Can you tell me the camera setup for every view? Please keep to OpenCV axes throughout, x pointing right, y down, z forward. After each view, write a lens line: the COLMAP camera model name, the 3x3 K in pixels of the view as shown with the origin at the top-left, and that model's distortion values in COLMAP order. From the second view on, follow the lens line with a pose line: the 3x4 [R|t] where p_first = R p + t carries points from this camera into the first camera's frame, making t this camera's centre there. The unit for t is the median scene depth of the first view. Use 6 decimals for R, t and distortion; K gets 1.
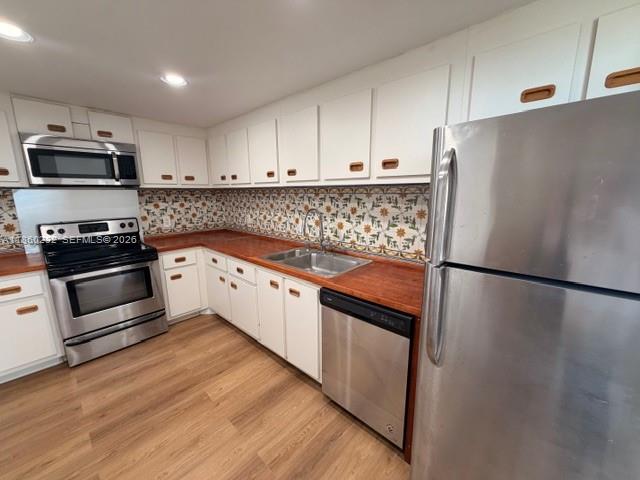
lens RADIAL K [[256.7, 0, 320.4], [0, 256.7, 241.4], [0, 0, 1]] dist [0.004509, -0.000638]
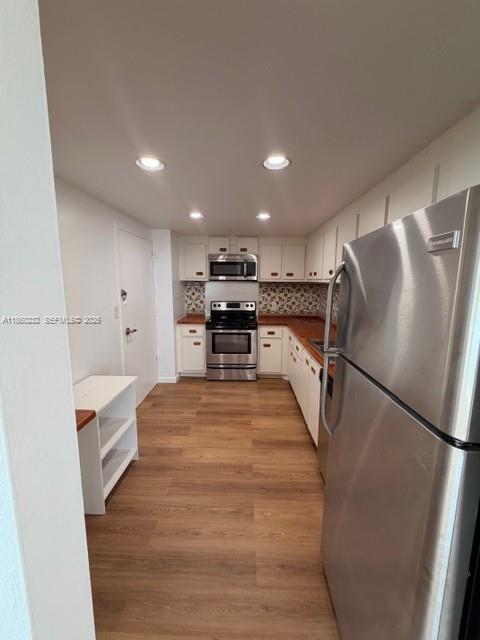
lens RADIAL K [[256.7, 0, 240.4], [0, 256.7, 319.1], [0, 0, 1]] dist [0.004509, -0.000638]
pose [[0.656939, 0.117729, -0.744696, 0.415156], [-0.160207, 0.986974, 0.014703, 0.001895], [0.736726, 0.109647, 0.667242, -0.066734]]
